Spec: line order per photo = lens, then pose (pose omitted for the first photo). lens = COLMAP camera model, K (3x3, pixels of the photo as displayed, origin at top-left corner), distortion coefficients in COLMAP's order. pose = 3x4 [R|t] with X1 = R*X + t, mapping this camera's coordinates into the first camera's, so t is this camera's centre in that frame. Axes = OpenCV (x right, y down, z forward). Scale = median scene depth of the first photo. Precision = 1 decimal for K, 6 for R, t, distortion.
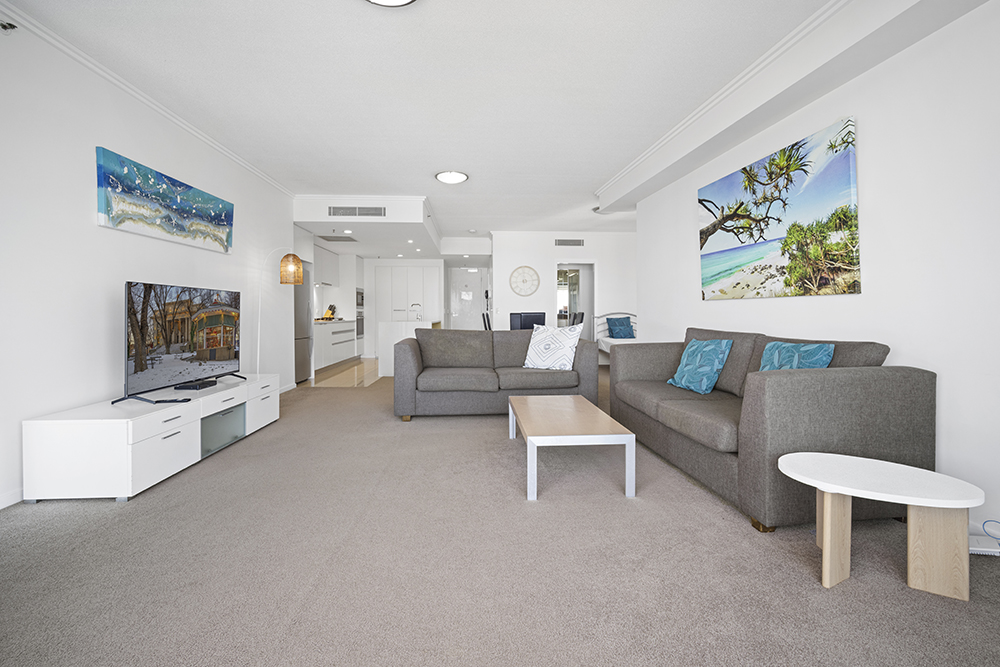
lens RADIAL K [[446.5, 0, 501.1], [0, 446.5, 329.3], [0, 0, 1]] dist [-0.001320, -0.000140]
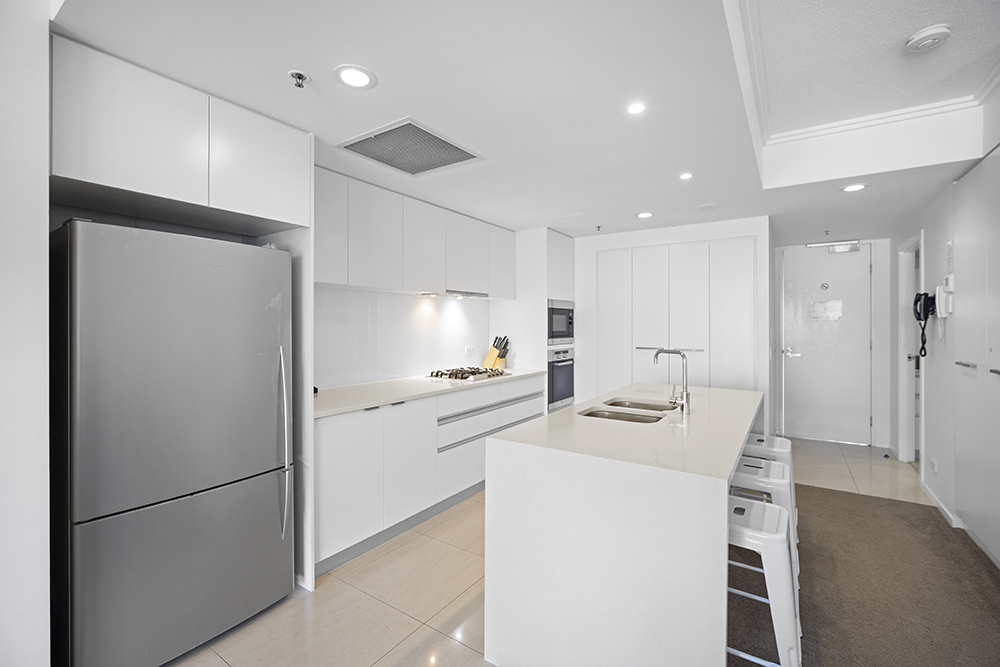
lens RADIAL K [[446.5, 0, 501.1], [0, 446.5, 329.3], [0, 0, 1]] dist [-0.001320, -0.000140]
pose [[0.801569, 0.005497, -0.597877, -0.088116], [-0.020096, 0.999640, -0.017752, -0.052381], [0.597564, 0.026244, 0.801391, 0.591560]]
